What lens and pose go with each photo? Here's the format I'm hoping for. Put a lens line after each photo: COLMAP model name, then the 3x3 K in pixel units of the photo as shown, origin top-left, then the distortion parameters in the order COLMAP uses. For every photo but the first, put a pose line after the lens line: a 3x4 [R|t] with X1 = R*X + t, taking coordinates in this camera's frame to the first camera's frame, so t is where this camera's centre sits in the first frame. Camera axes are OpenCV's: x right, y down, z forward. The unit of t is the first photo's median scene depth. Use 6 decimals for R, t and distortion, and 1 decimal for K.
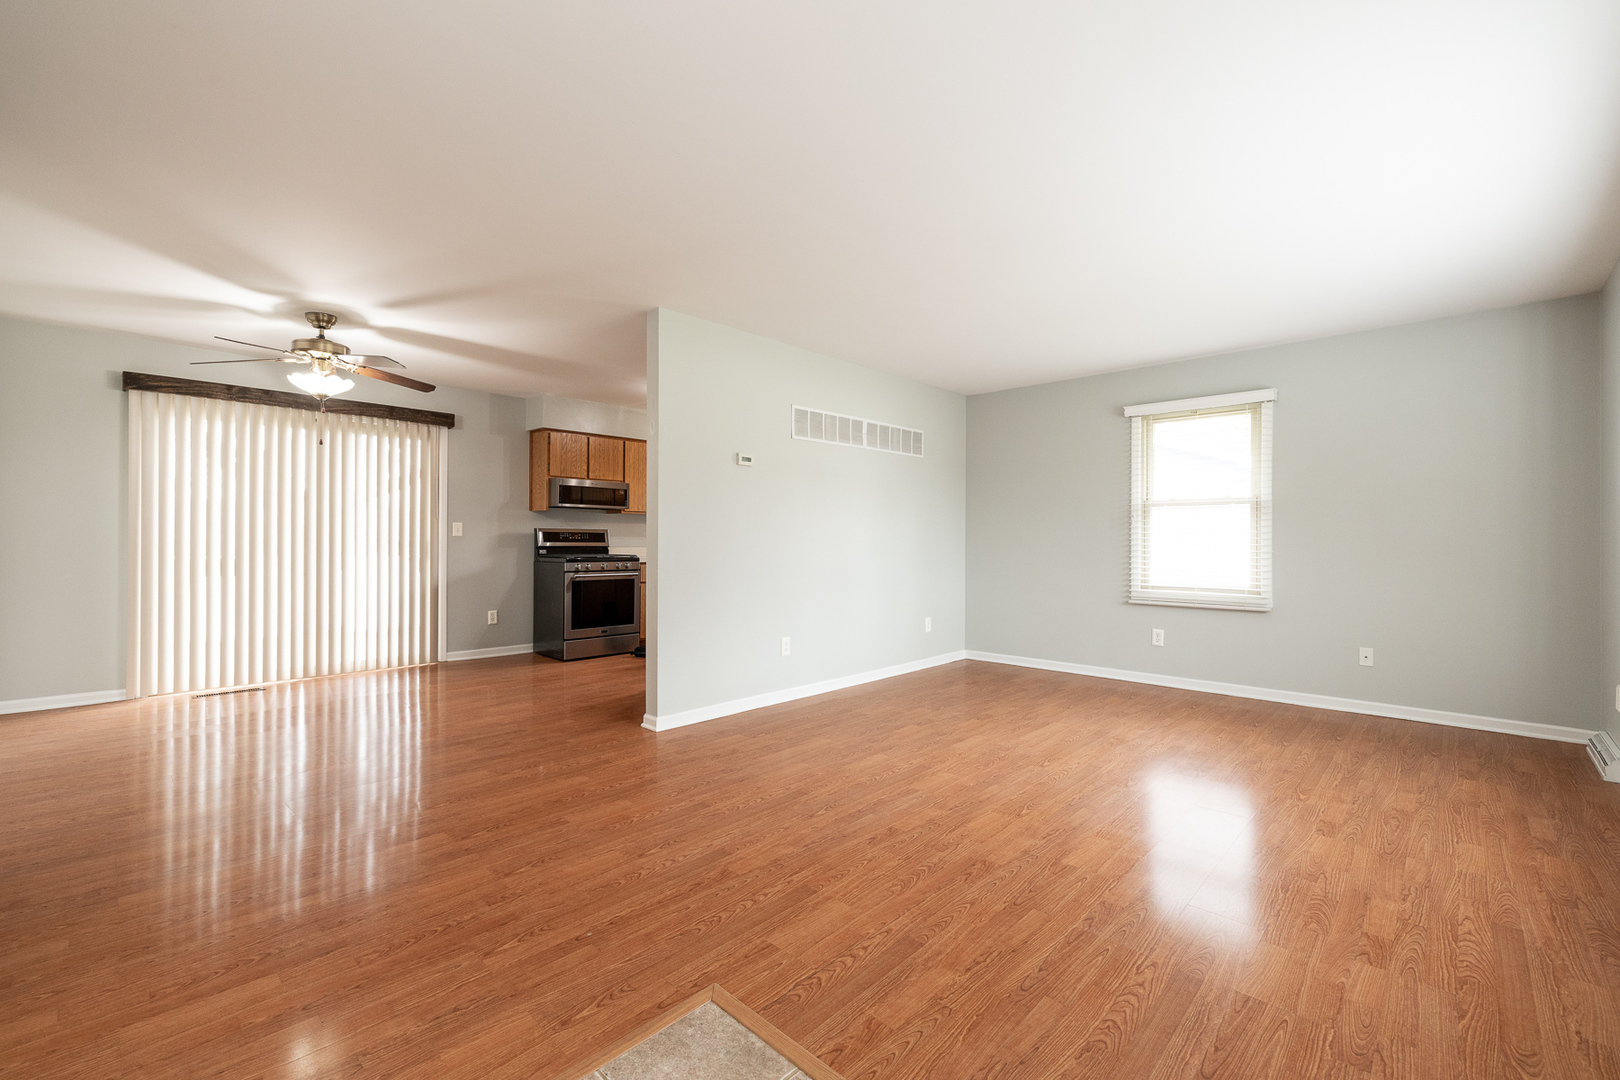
lens RADIAL K [[679.1, 0, 811.8], [0, 679.1, 536.4], [0, 0, 1]] dist [-0.000791, -0.000282]
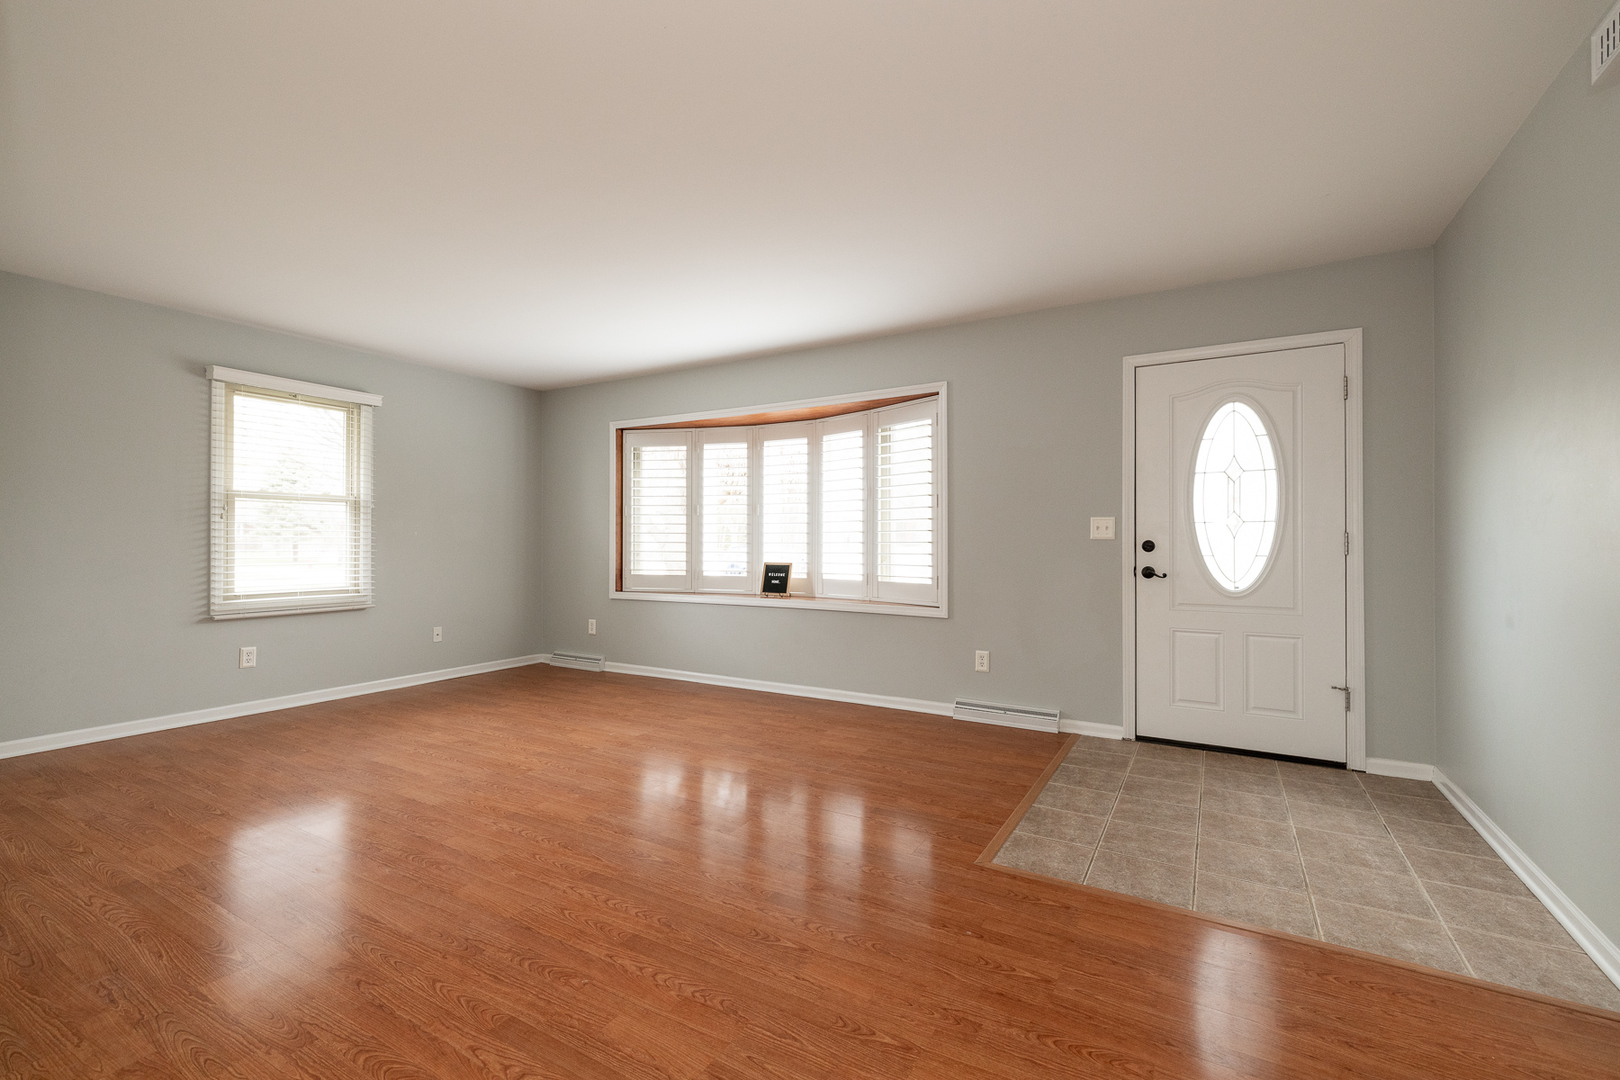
lens RADIAL K [[679.1, 0, 811.8], [0, 679.1, 536.4], [0, 0, 1]] dist [-0.000791, -0.000282]
pose [[-0.226480, 0.004978, 0.974003, -0.760554], [-0.009326, 0.999930, -0.007279, 0.003638], [-0.973971, -0.010732, -0.226417, 0.882476]]
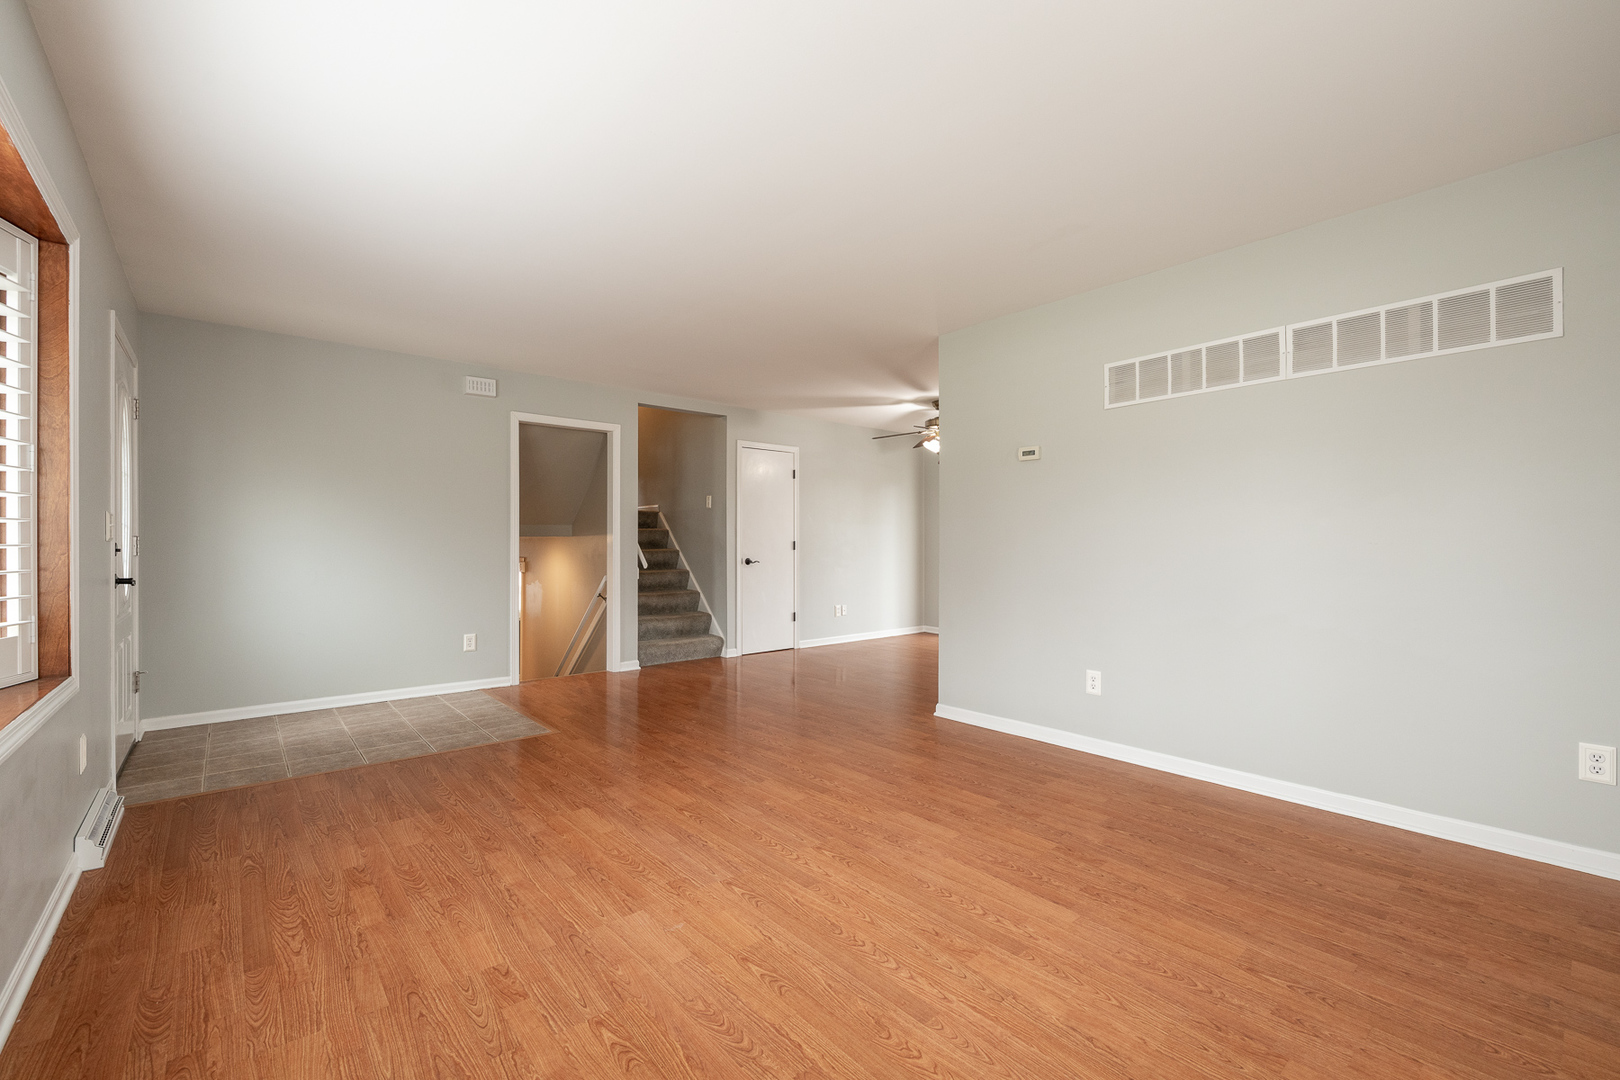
lens RADIAL K [[697.2, 0, 810.0], [0, 697.2, 540.0], [0, 0, 1]] dist [-0.001840, 0.000139]
pose [[-0.111376, -0.010224, -0.993726, 1.169977], [0.005106, 0.999928, -0.010860, 0.011305], [0.993765, -0.006283, -0.111316, 1.147909]]
